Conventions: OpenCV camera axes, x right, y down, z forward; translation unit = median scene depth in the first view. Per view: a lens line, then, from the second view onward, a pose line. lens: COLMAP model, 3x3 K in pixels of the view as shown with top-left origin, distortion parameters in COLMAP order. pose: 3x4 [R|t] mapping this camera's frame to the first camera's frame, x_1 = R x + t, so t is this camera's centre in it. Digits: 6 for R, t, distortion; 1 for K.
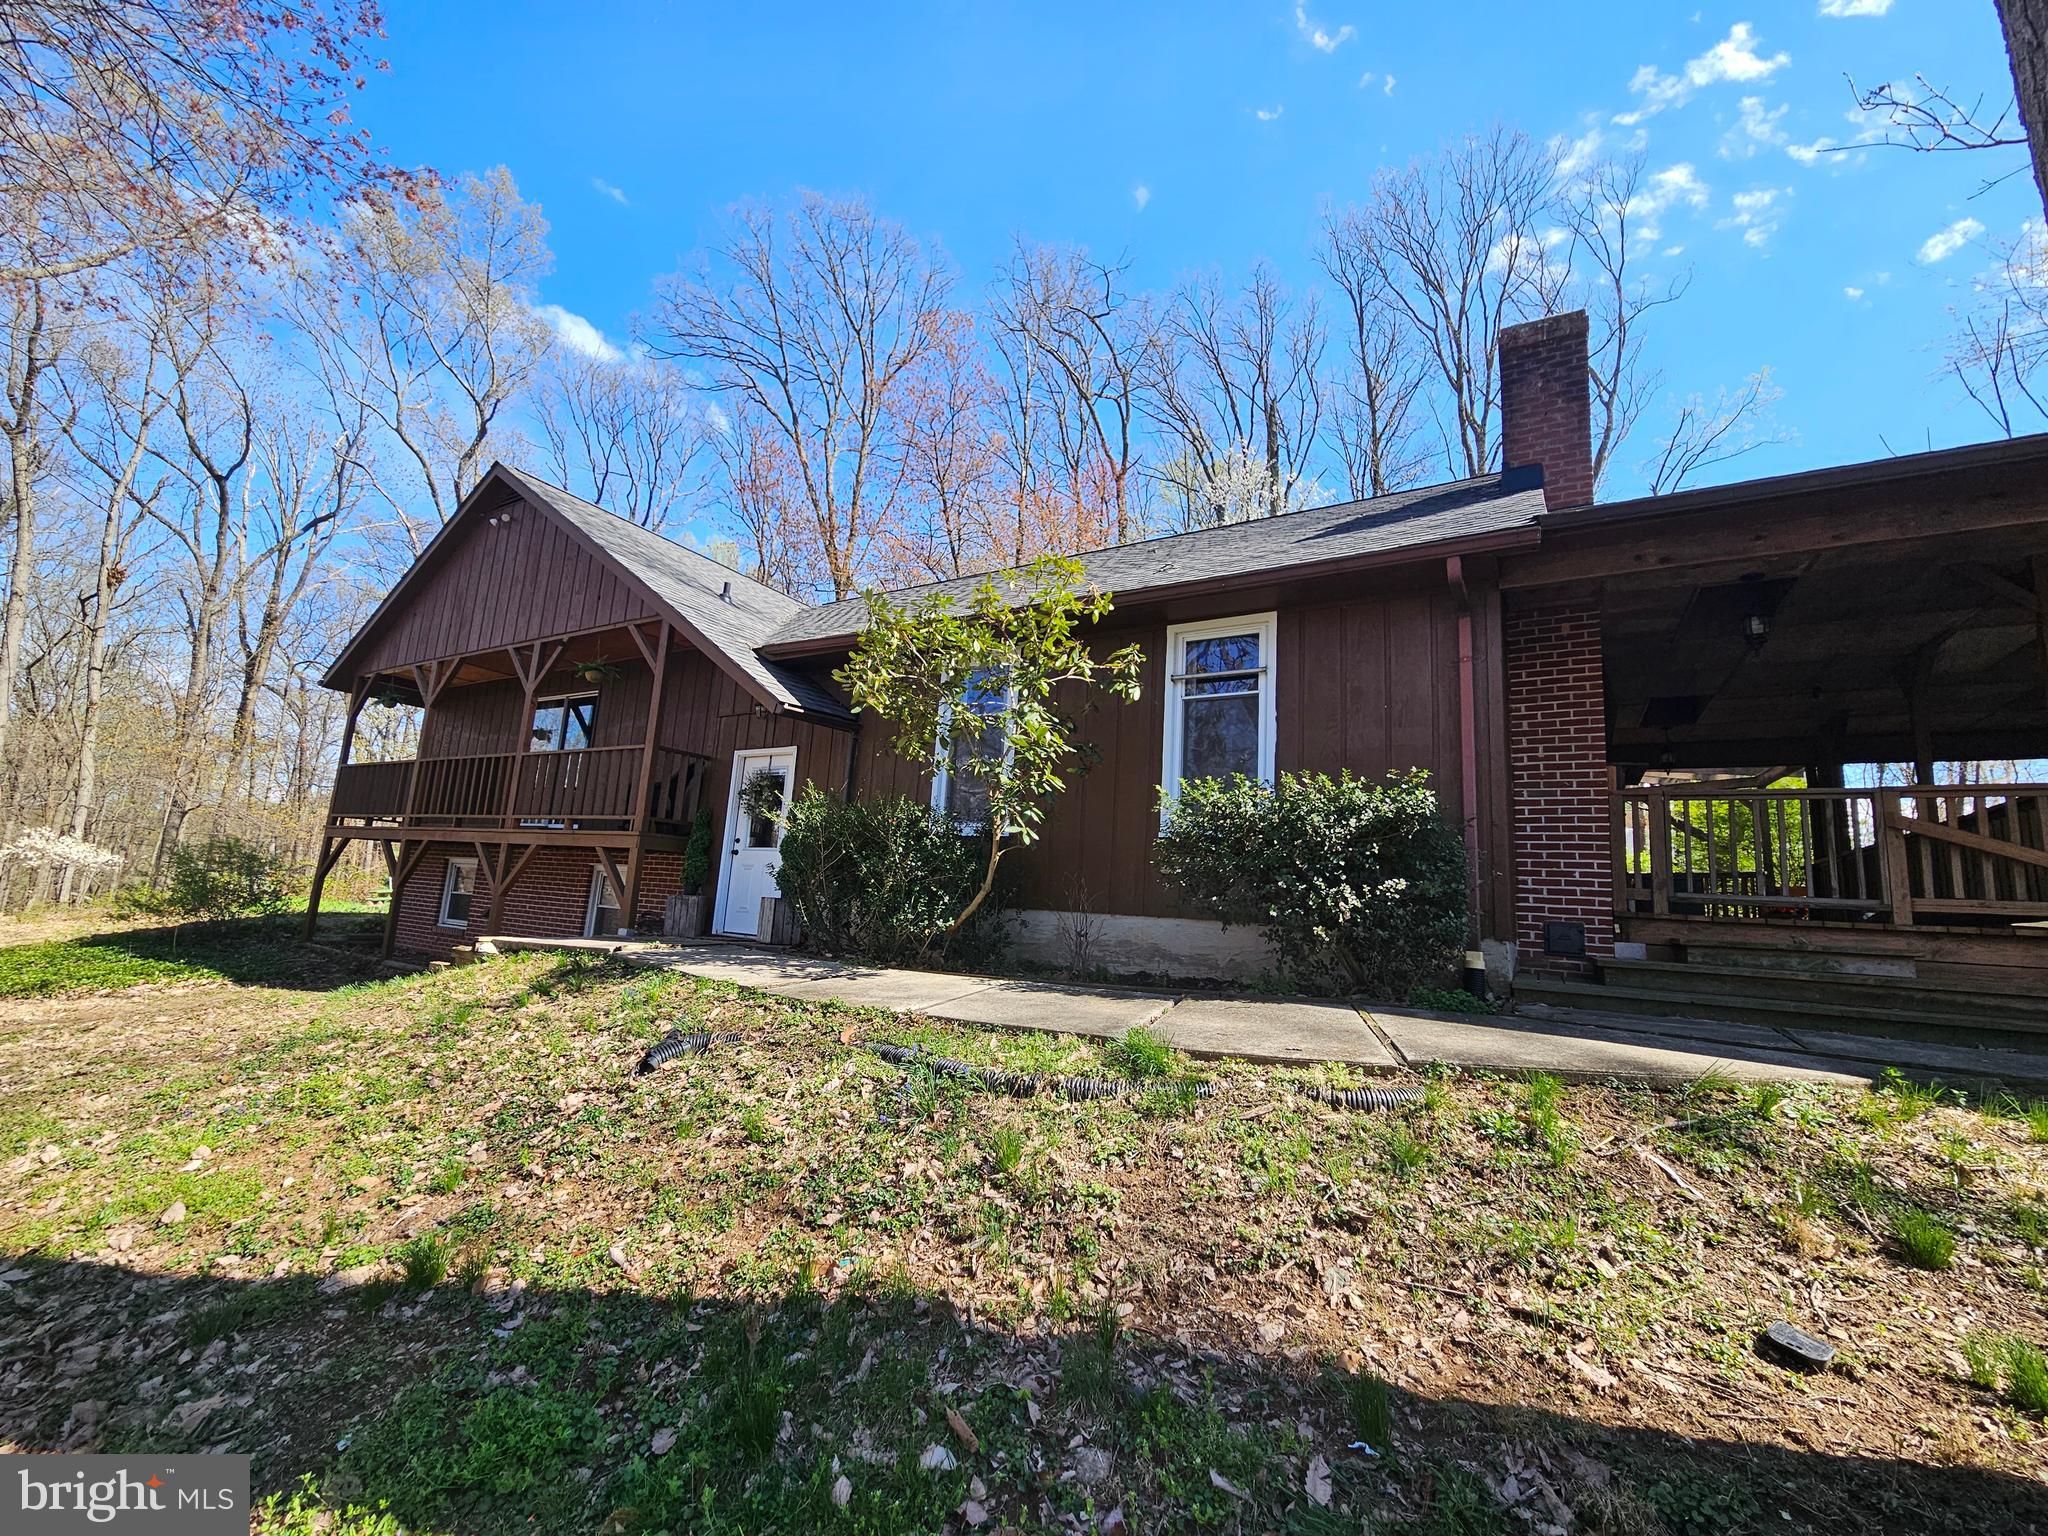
lens RADIAL K [[845.8, 0, 1017.1], [0, 845.8, 765.9], [0, 0, 1]] dist [0.001405, -0.000046]
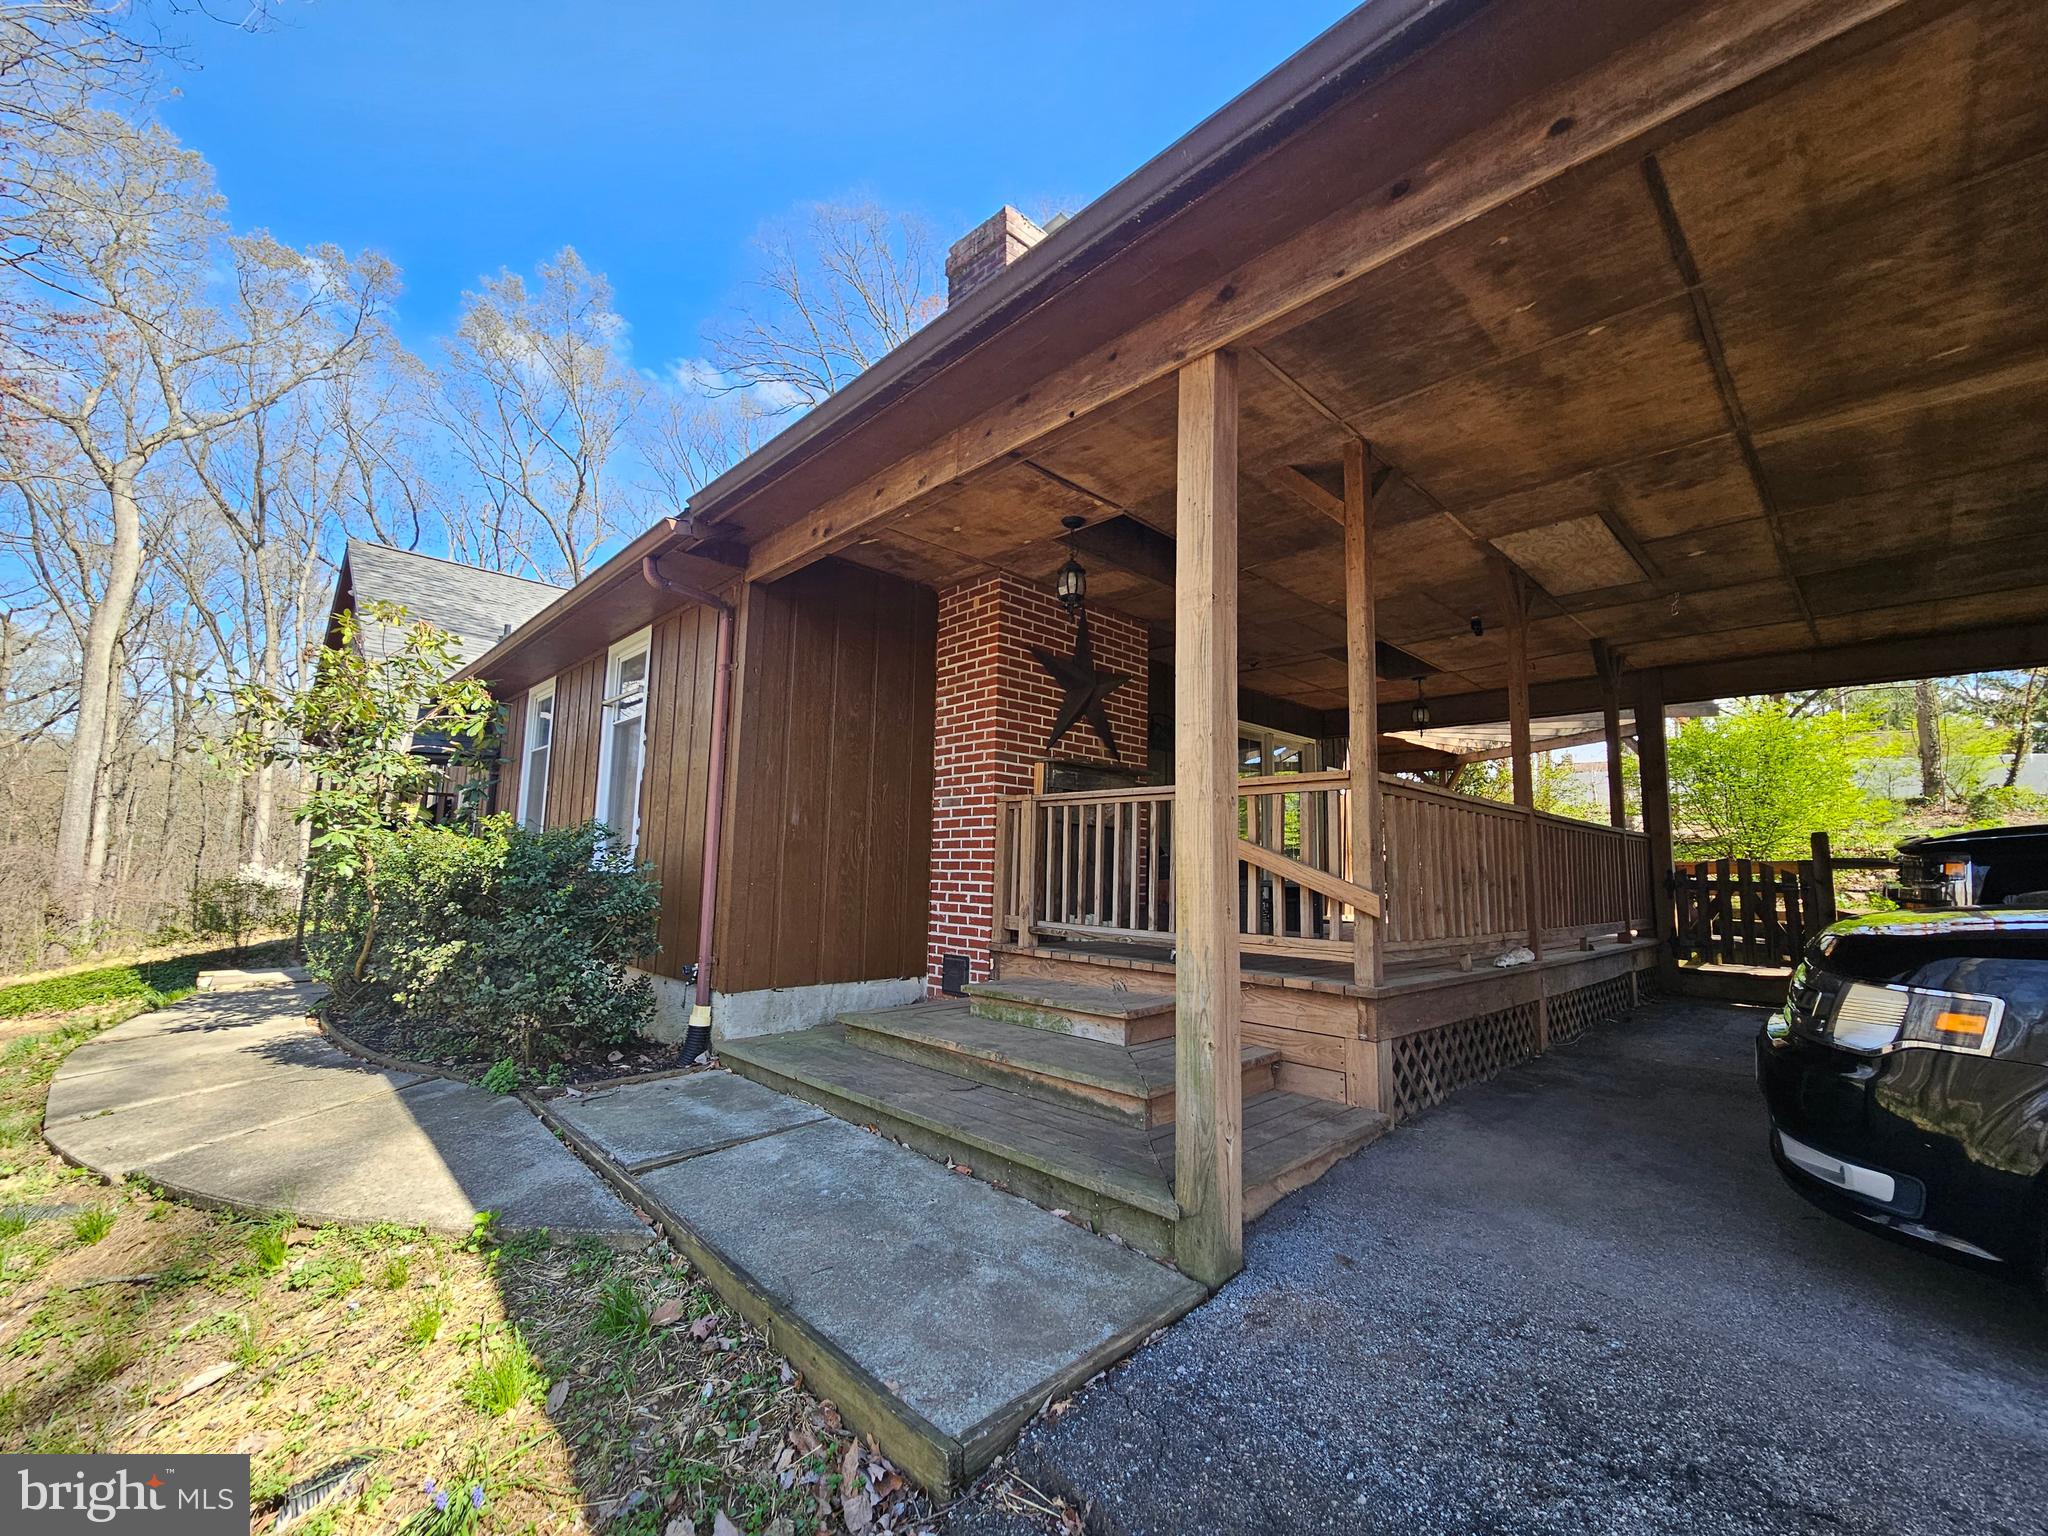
lens RADIAL K [[845.8, 0, 1021.3], [0, 845.8, 769.9], [0, 0, 1]] dist [0.001405, -0.000046]
pose [[0.962237, -0.068570, -0.263436, 0.672263], [0.078757, 0.996492, 0.028293, -0.013515], [0.260572, -0.047972, 0.964262, 0.148245]]
